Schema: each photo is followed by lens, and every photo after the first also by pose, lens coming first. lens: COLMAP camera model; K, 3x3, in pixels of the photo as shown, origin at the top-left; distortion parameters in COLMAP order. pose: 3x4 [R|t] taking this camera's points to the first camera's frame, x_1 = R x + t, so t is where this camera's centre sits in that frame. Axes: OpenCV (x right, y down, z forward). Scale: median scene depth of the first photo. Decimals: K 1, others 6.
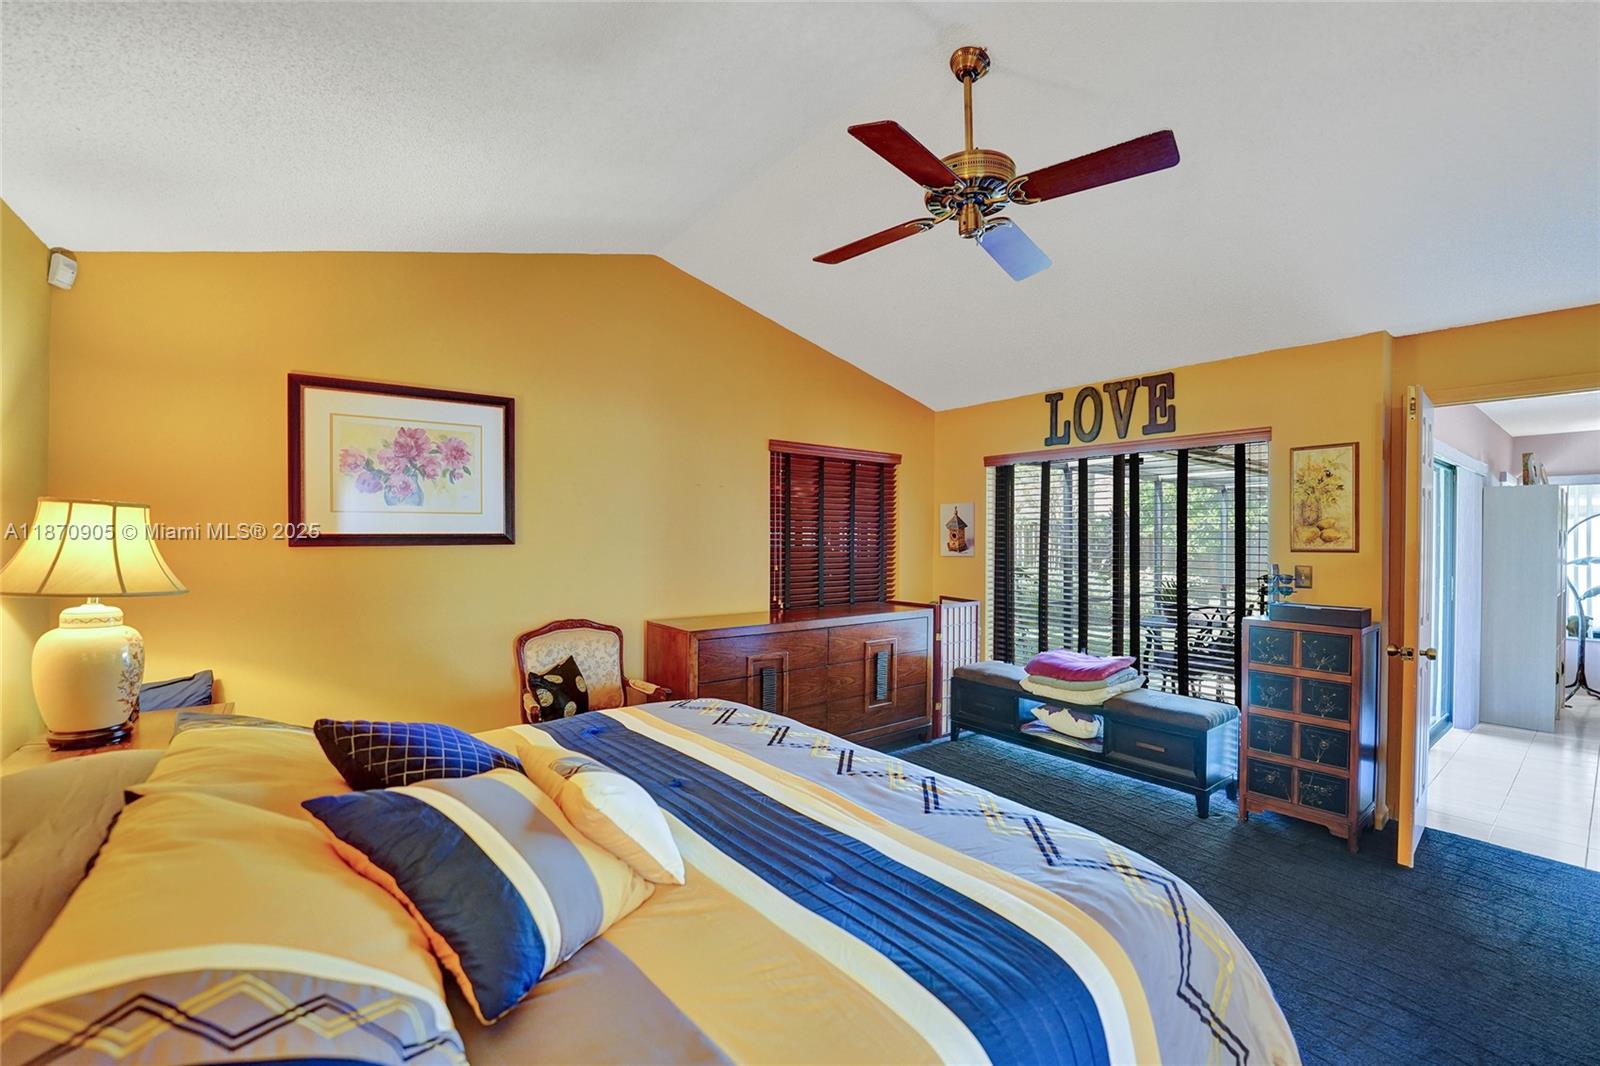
lens RADIAL K [[671.4, 0, 788.1], [0, 671.4, 534.2], [0, 0, 1]] dist [0.000007, 0.000357]
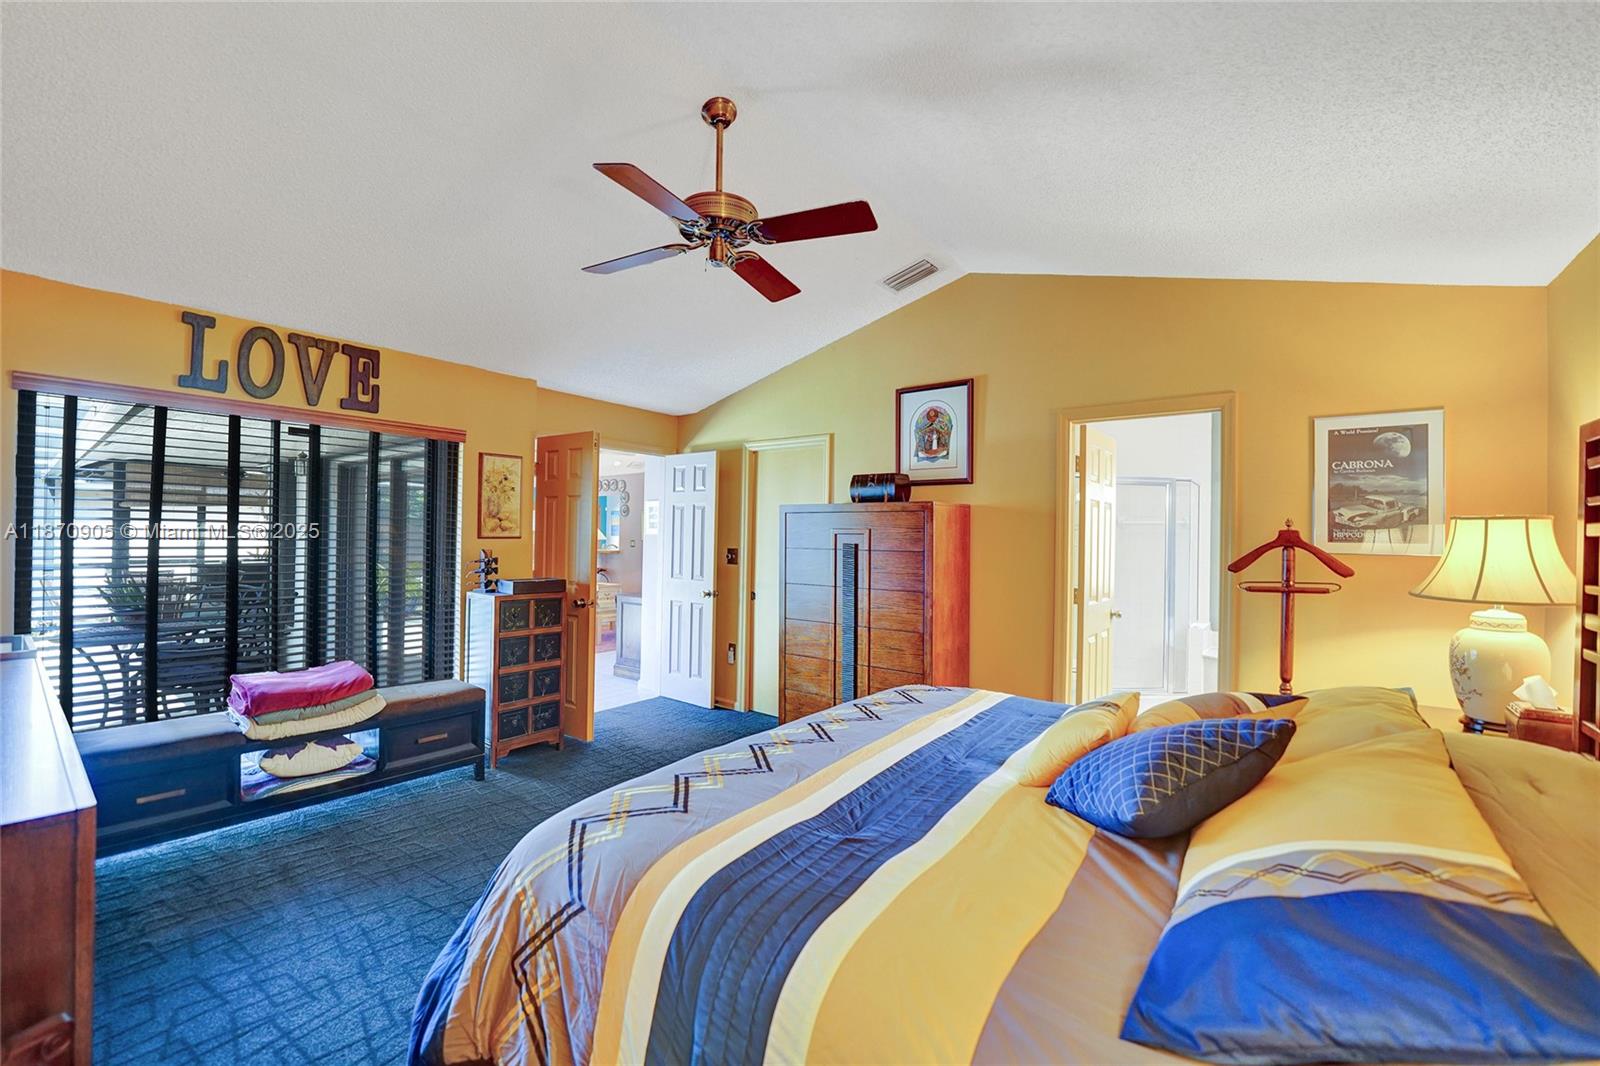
lens RADIAL K [[671.4, 0, 788.1], [0, 671.4, 534.2], [0, 0, 1]] dist [0.000007, 0.000357]
pose [[-0.228830, 0.000749, 0.973466, -0.480432], [-0.013507, 0.999901, -0.003945, 0.013534], [-0.973373, -0.014051, -0.228797, 0.647059]]
